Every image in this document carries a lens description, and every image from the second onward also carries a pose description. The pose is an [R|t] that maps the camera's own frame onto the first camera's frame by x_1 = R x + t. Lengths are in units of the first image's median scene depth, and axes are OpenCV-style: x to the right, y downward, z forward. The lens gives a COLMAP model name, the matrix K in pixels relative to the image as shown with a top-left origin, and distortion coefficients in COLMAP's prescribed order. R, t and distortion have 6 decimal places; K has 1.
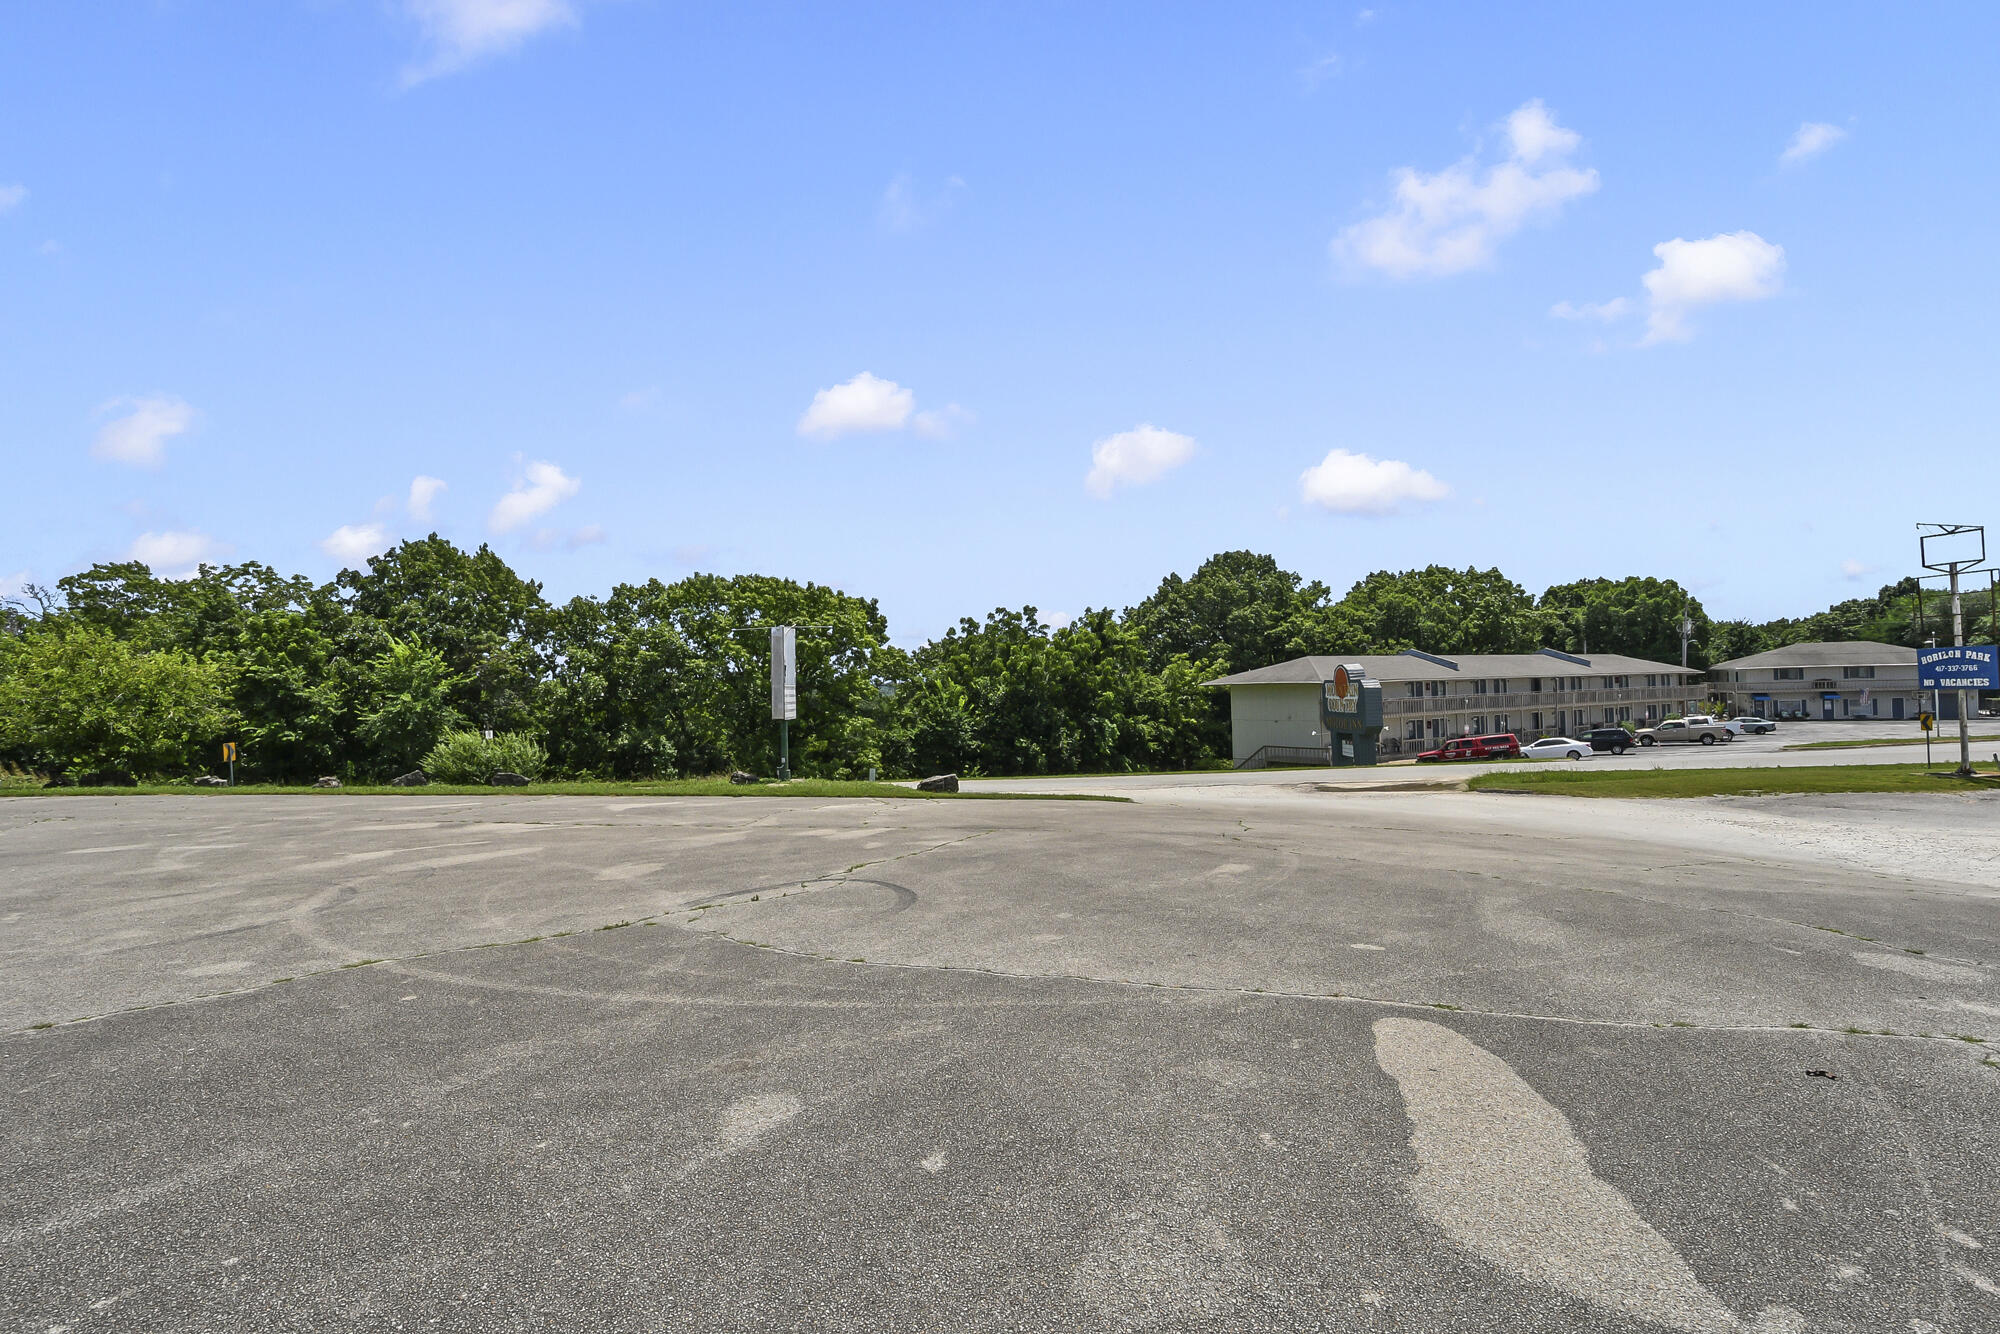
lens RADIAL K [[985.2, 0, 972.7], [0, 985.2, 662.5], [0, 0, 1]] dist [-0.016236, -0.000689]
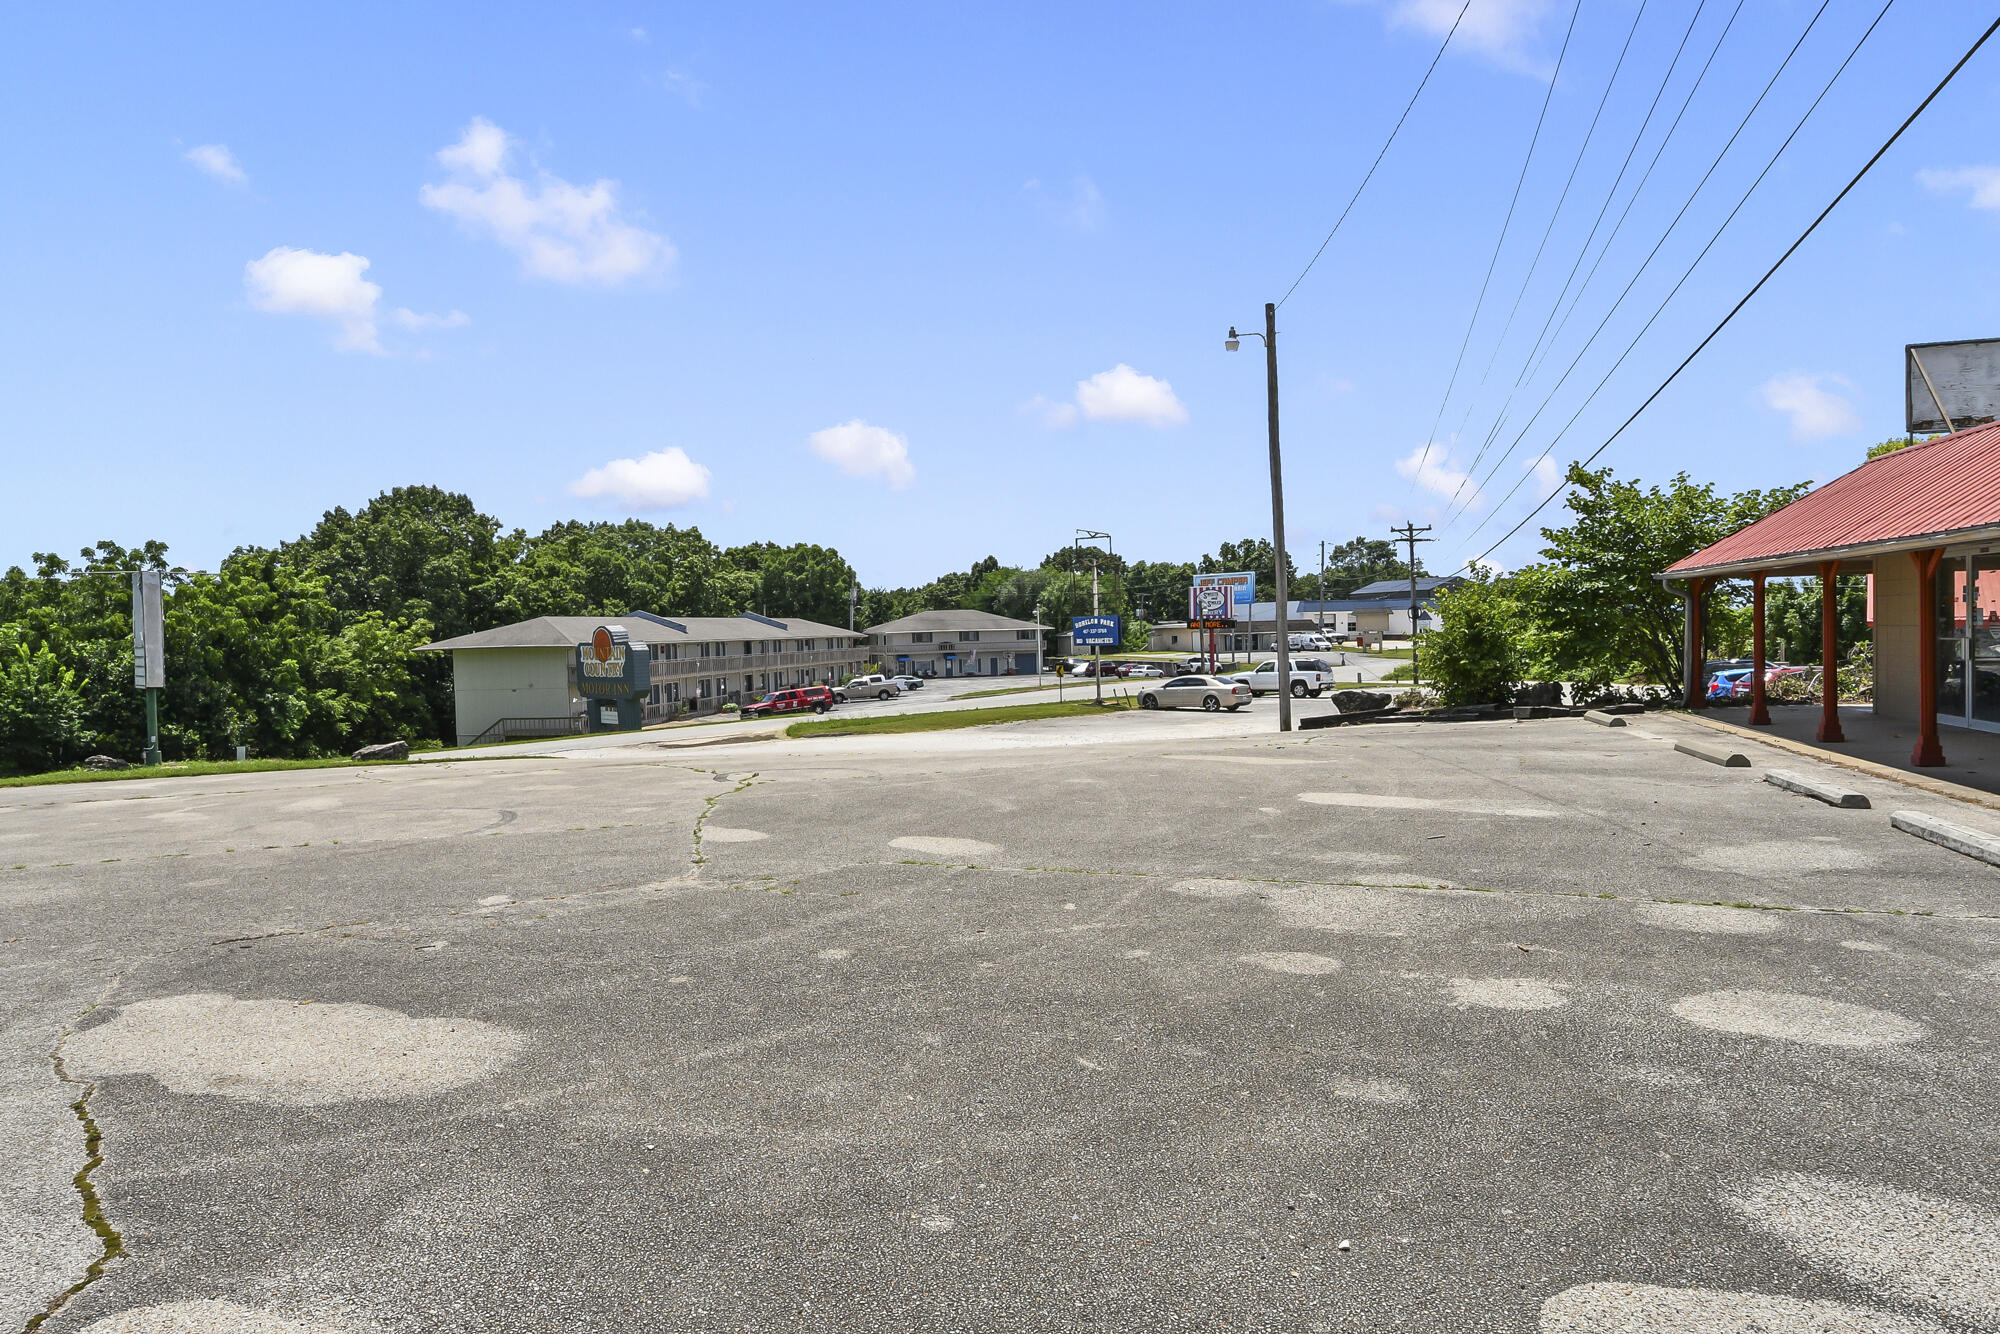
lens RADIAL K [[1216.2, 0, 1000.0], [0, 1216.2, 667.0], [0, 0, 1]] dist [0.039356, -0.037334]
pose [[0.691626, -0.017148, 0.722052, -0.160262], [-0.007552, 0.999492, 0.030971, 0.001786], [-0.722216, -0.026873, 0.691145, -0.062200]]
